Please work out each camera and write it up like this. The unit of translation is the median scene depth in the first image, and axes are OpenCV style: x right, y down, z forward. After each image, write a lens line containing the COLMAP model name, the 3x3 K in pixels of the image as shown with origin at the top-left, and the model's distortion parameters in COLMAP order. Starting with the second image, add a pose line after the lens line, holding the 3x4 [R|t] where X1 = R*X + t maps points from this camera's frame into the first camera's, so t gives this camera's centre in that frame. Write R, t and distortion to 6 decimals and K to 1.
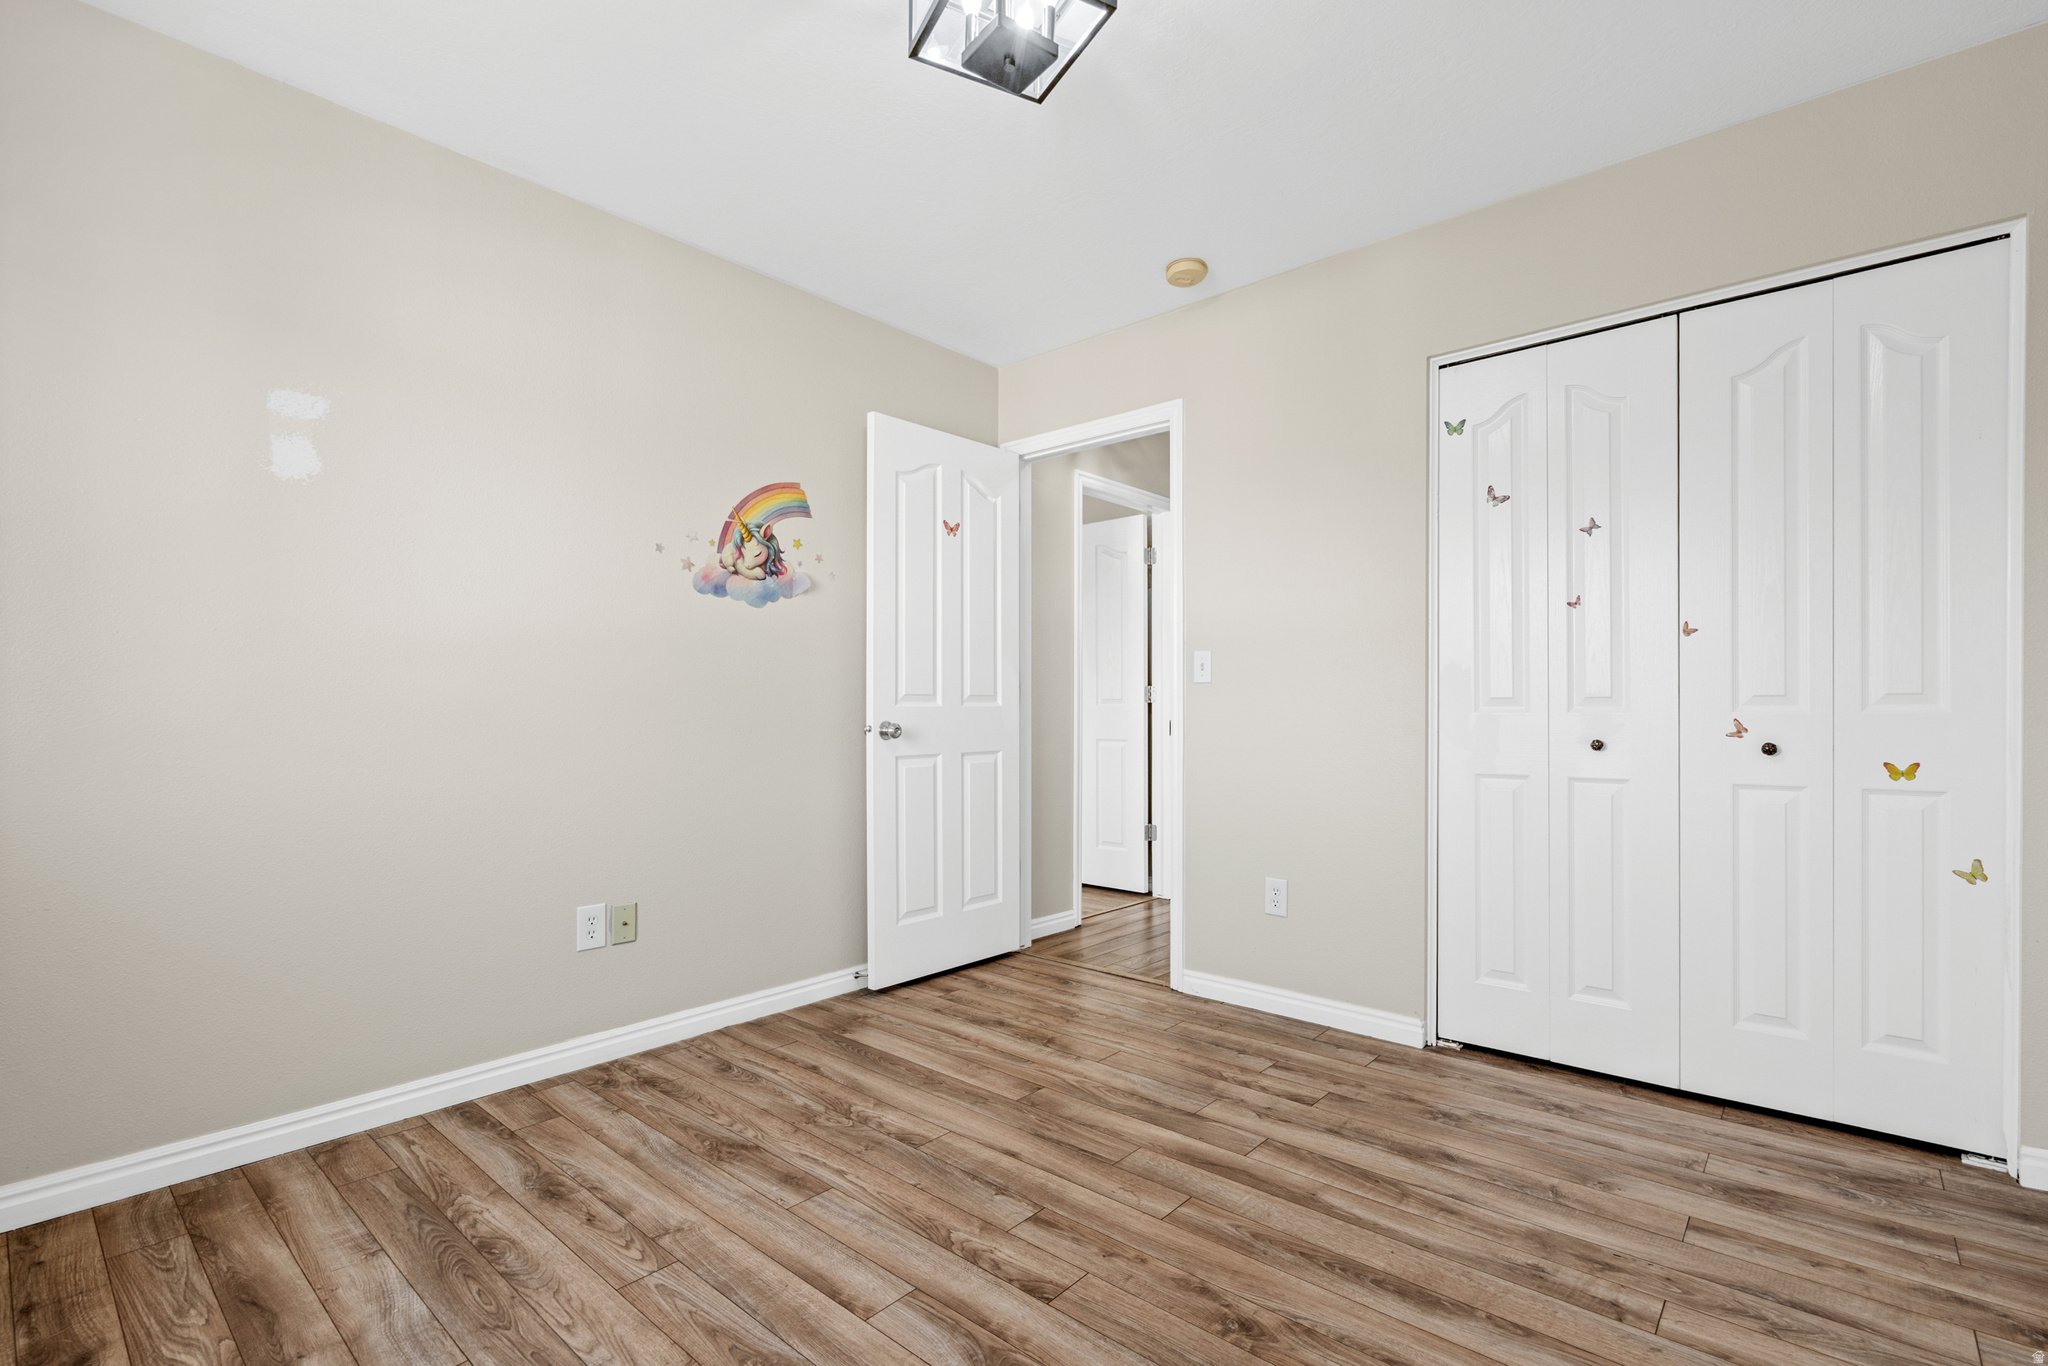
lens RADIAL K [[925.5, 0, 1024.1], [0, 925.5, 687.2], [0, 0, 1]] dist [-0.002923, 0.000929]
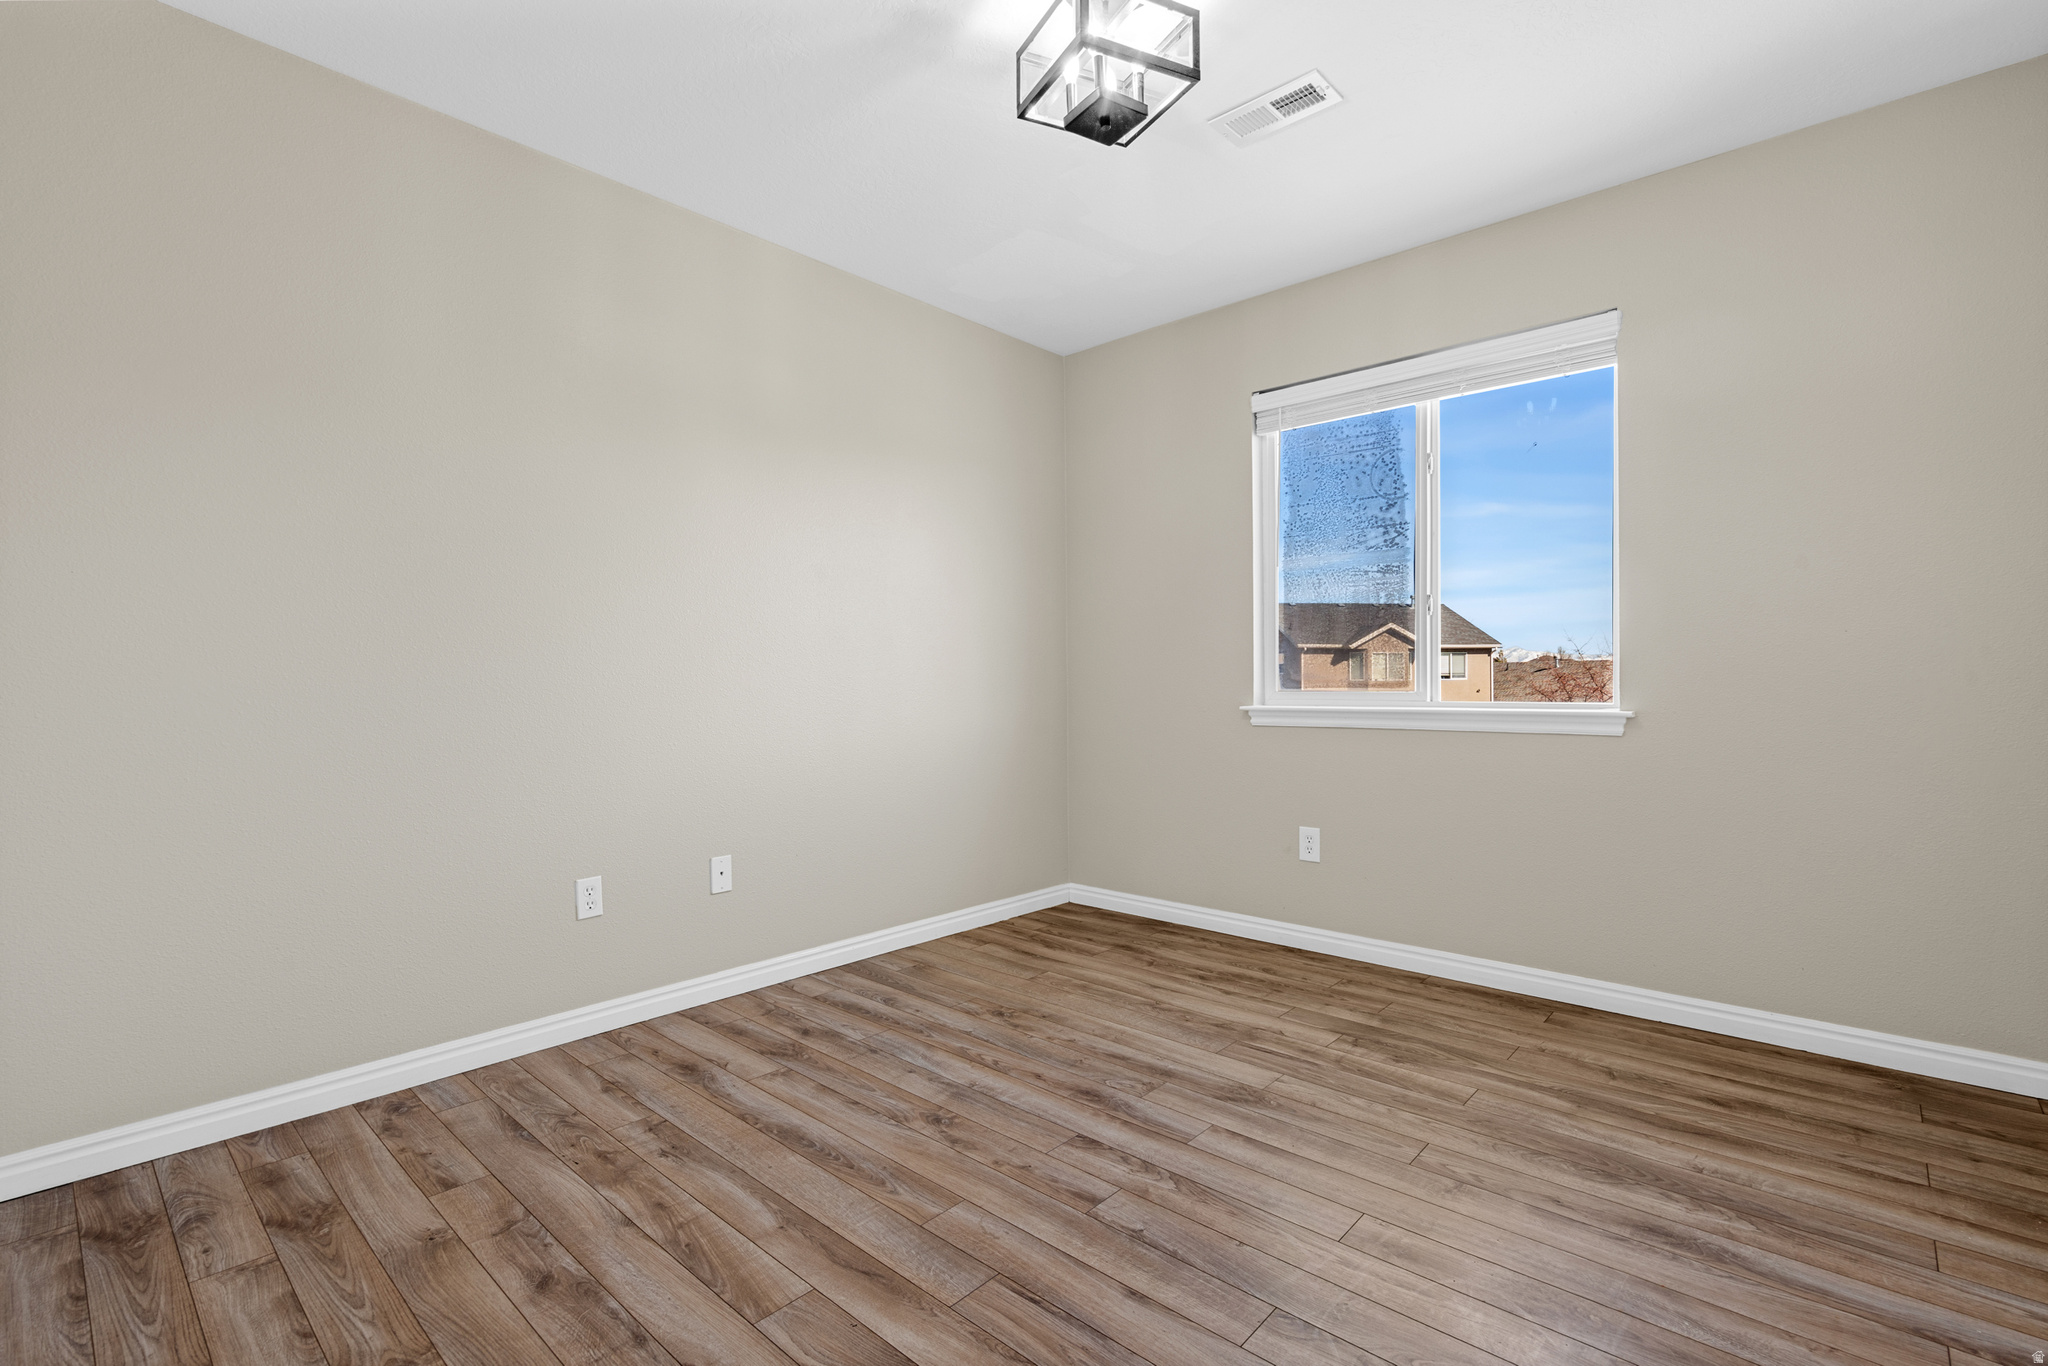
lens RADIAL K [[925.5, 0, 1024.1], [0, 925.5, 687.2], [0, 0, 1]] dist [-0.002923, 0.000929]
pose [[-0.999801, 0.008565, 0.018005, 0.065689], [0.008284, 0.999844, -0.015600, 0.051934], [-0.018136, -0.015447, -0.999716, 2.037891]]
